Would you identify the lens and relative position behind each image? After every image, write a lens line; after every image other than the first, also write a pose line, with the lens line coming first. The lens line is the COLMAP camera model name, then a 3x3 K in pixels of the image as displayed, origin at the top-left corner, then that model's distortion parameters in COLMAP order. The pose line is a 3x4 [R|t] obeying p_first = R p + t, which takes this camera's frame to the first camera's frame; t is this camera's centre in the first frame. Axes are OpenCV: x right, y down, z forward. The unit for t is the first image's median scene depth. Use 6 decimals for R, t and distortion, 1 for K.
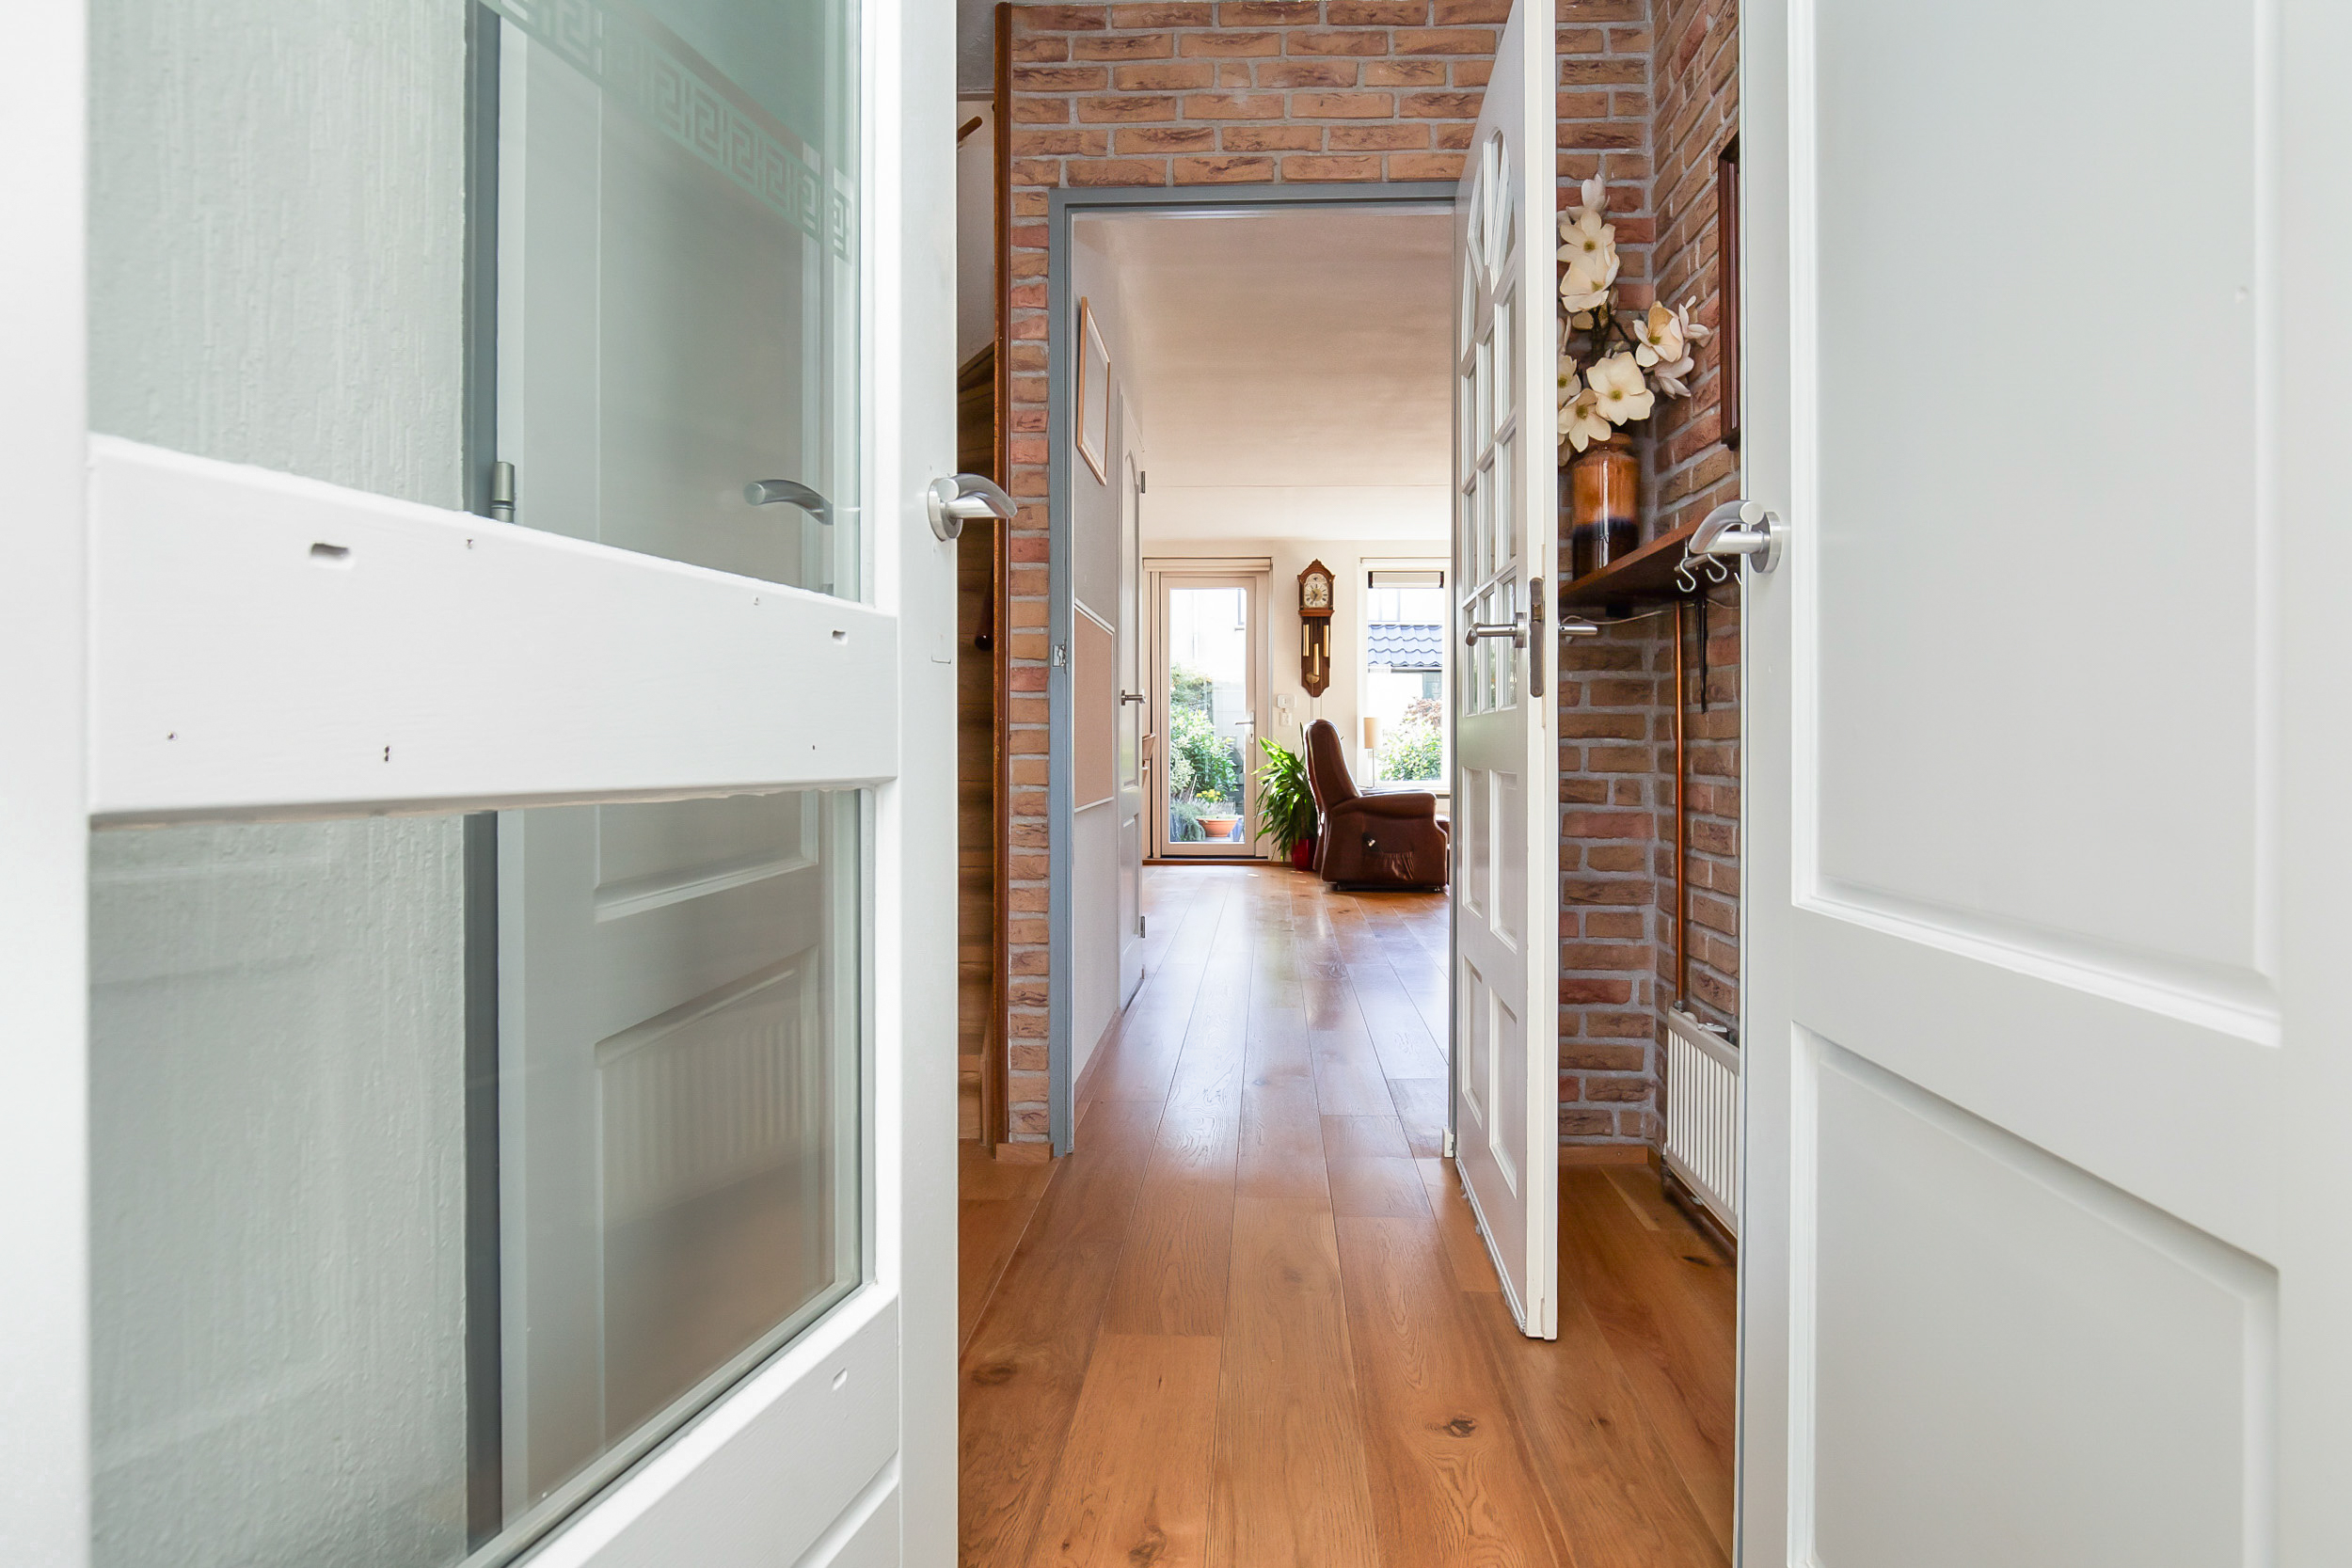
lens RADIAL K [[1338.8, 0, 1189.9], [0, 1338.8, 747.1], [0, 0, 1]] dist [-0.015367, -0.000558]
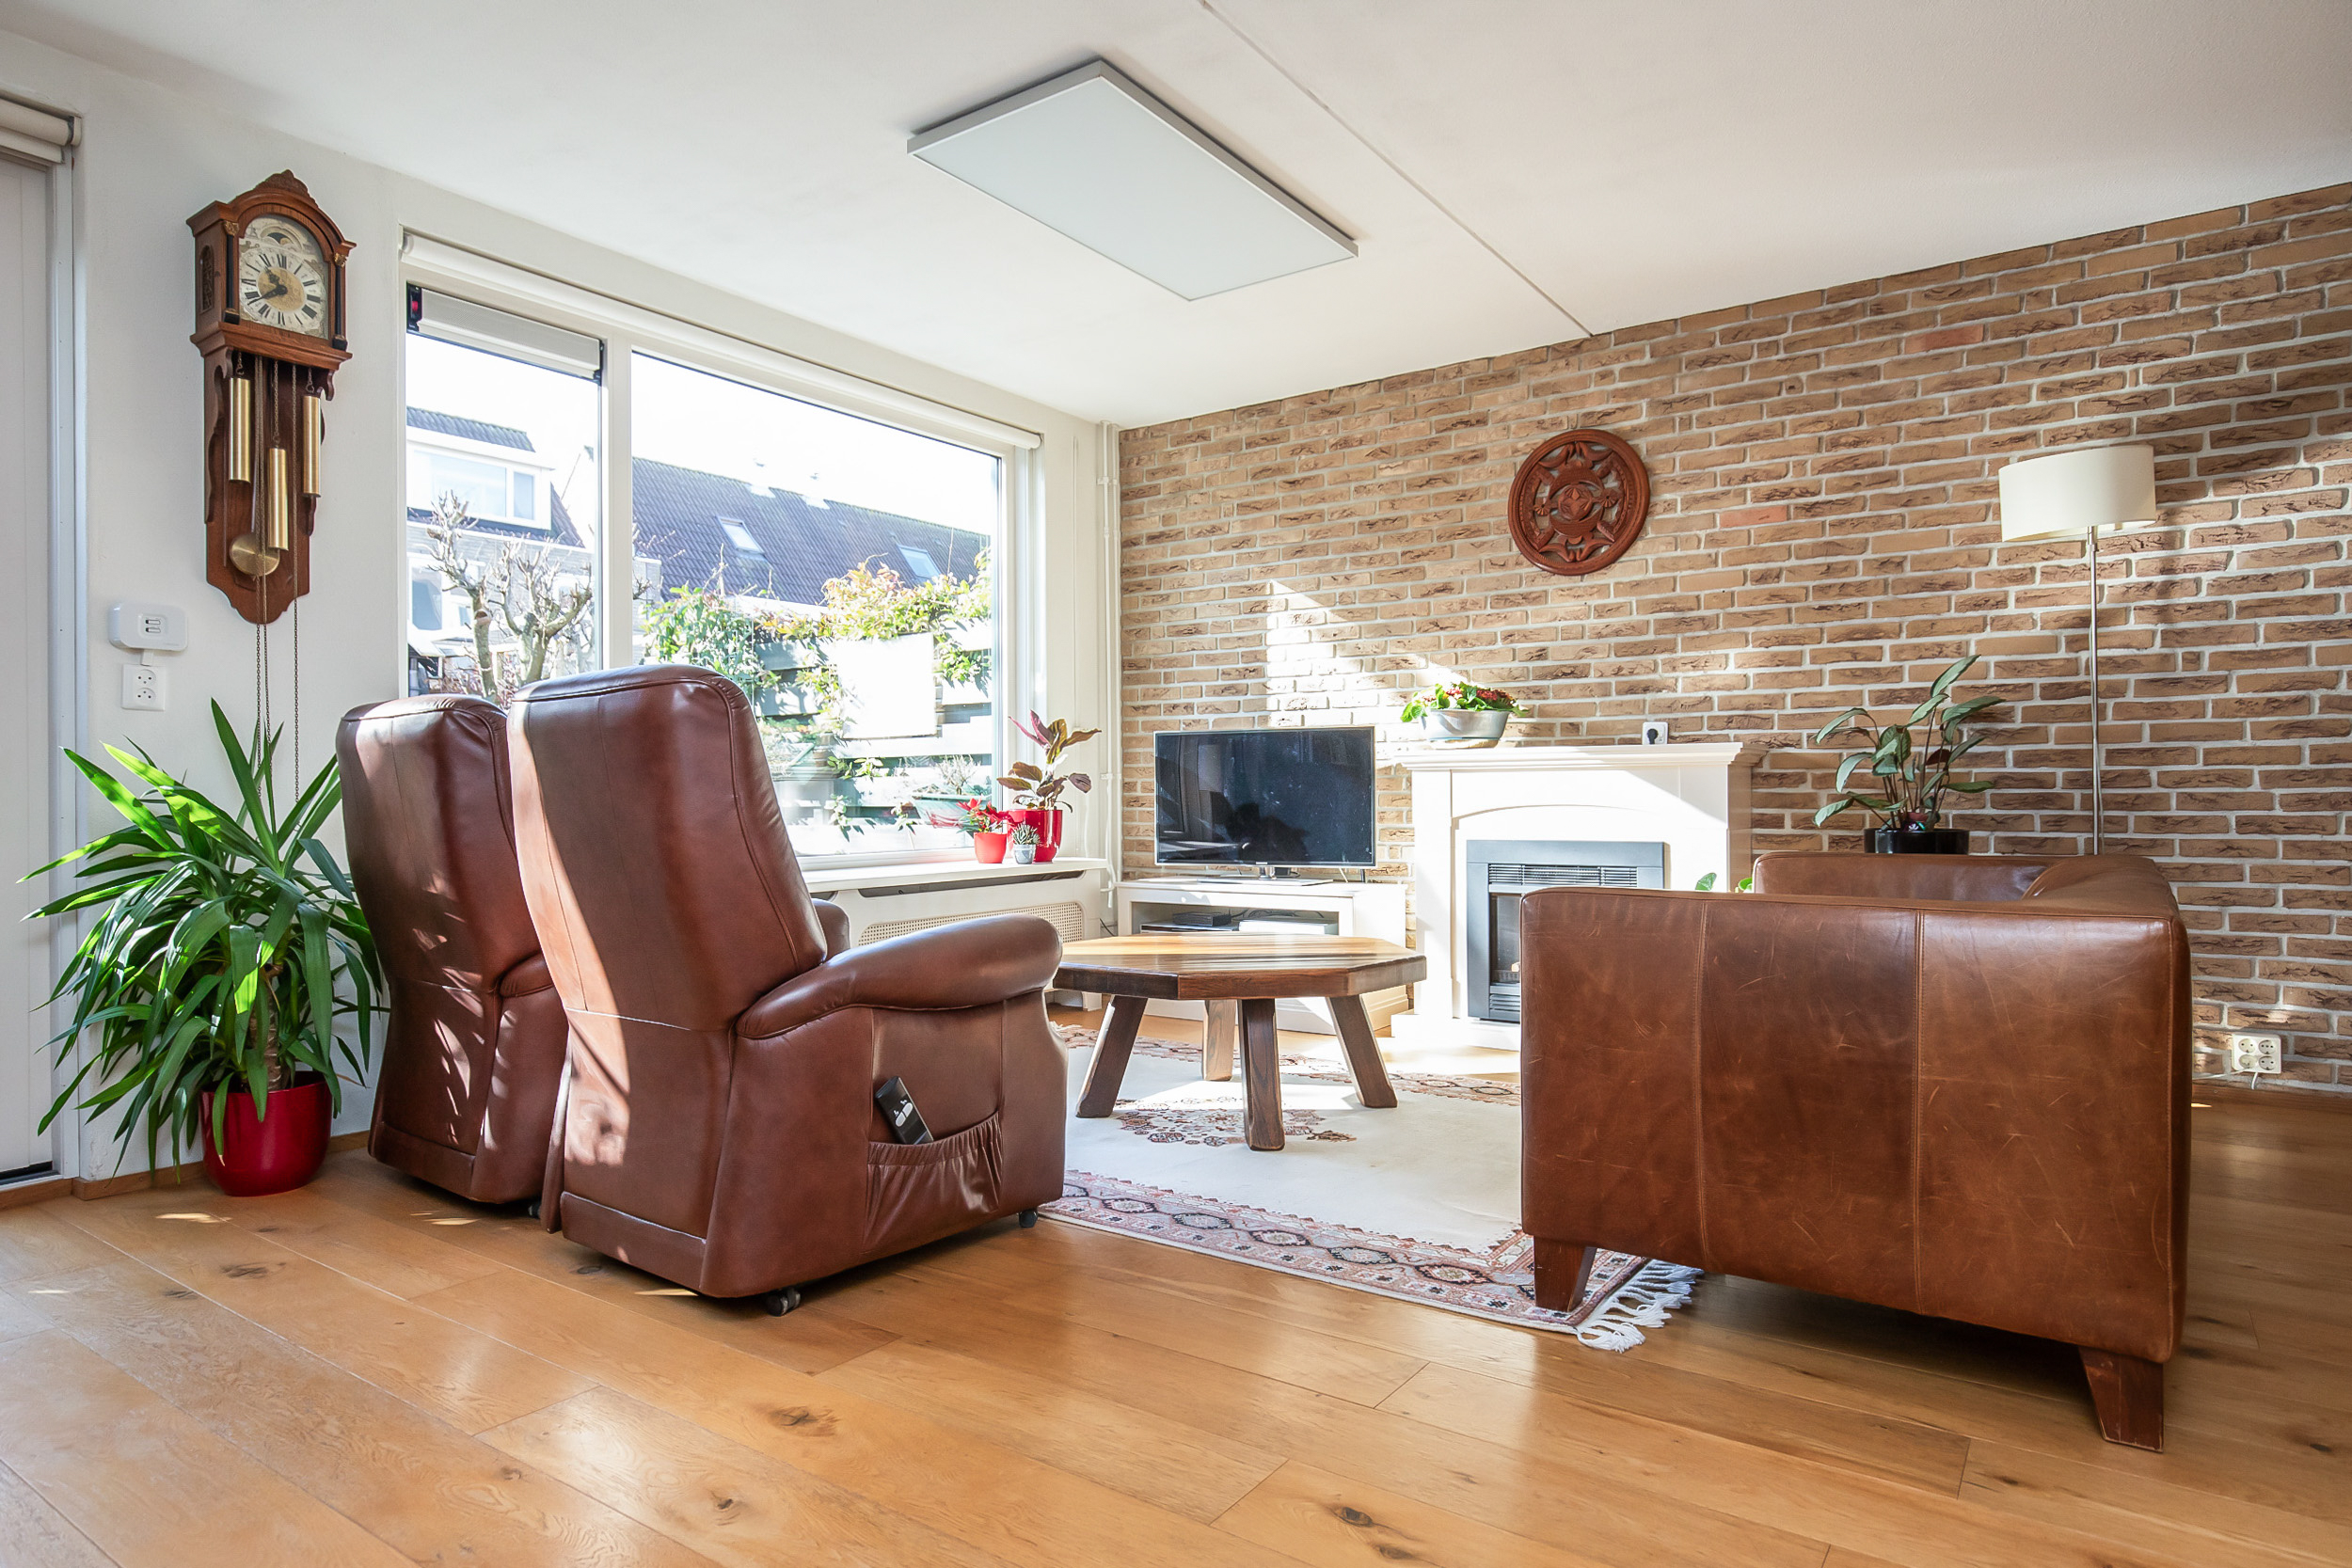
lens RADIAL K [[1323.9, 0, 1180.8], [0, 1323.9, 791.8], [0, 0, 1]] dist [-0.000807, 0.001716]
pose [[0.528751, -0.003806, 0.848768, -0.055351], [0.004402, 0.999989, 0.001742, 0.002652], [-0.848765, 0.002815, 0.528762, 0.659320]]
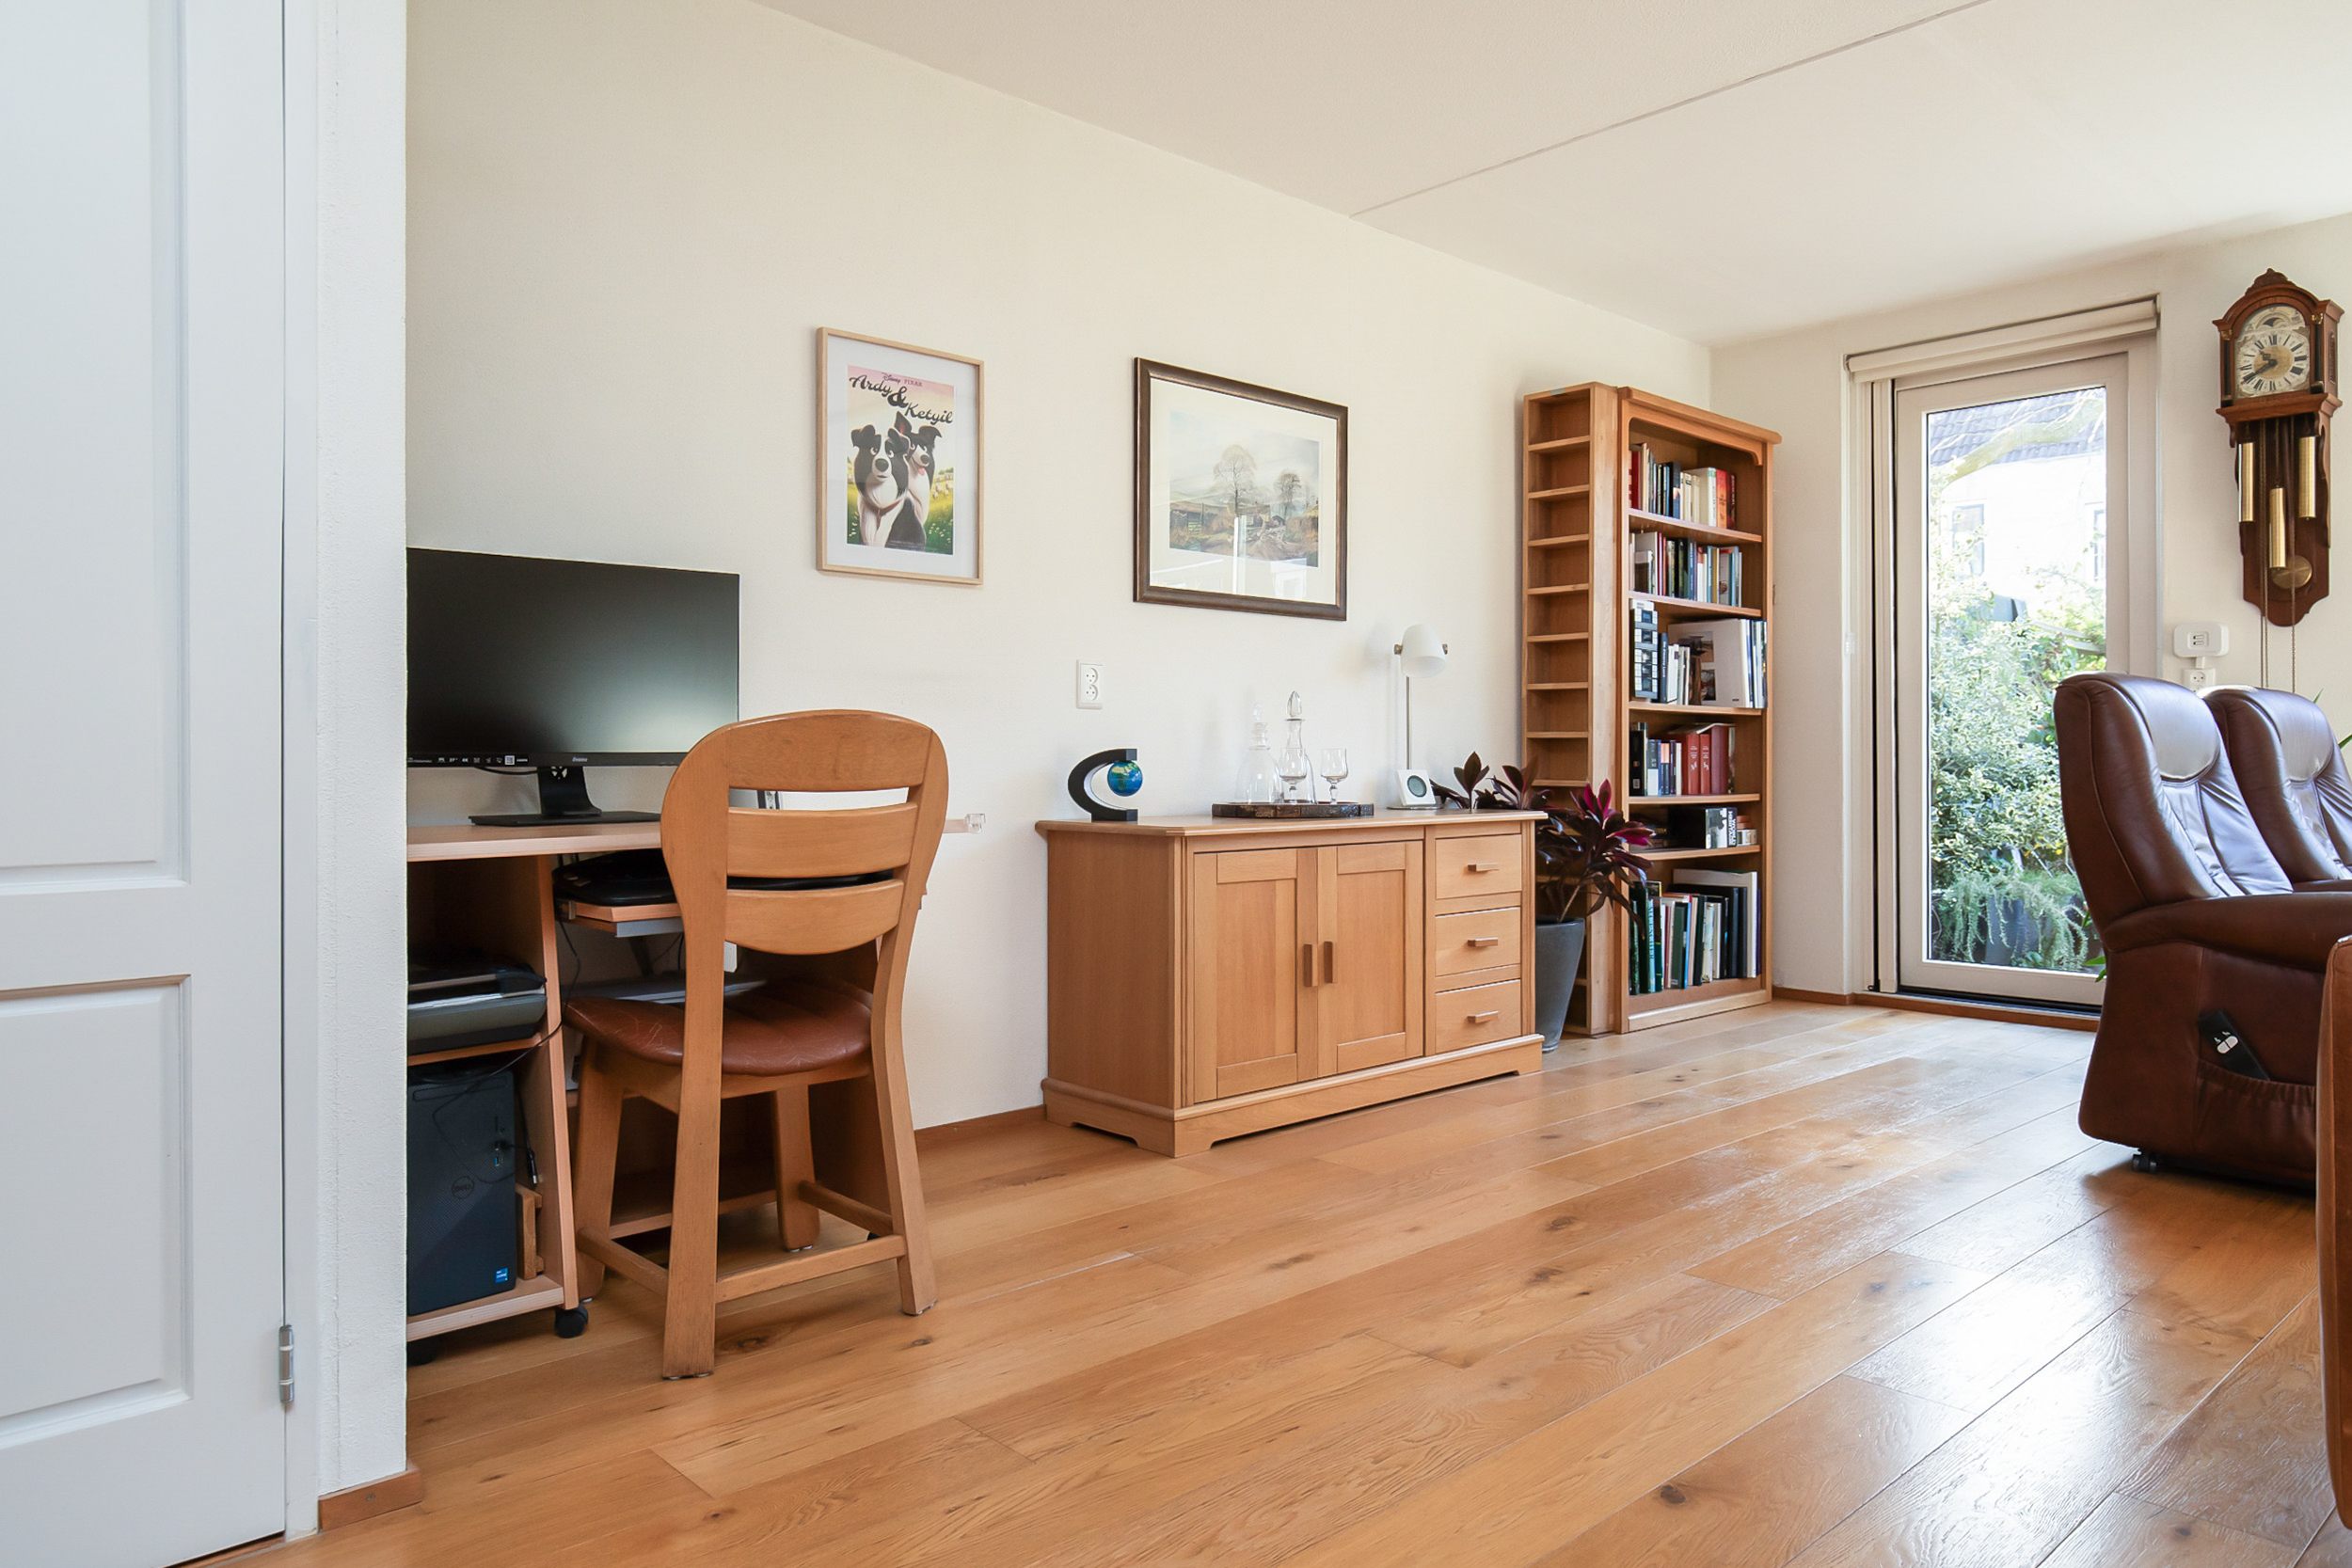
lens RADIAL K [[1531.8, 0, 1176.6], [0, 1531.8, 757.8], [0, 0, 1]] dist [-0.002033, -0.001247]
pose [[0.714096, -0.002378, -0.700043, 0.177240], [0.002770, 0.999996, -0.000571, 0.000797], [0.700042, -0.001531, 0.714100, 0.456023]]
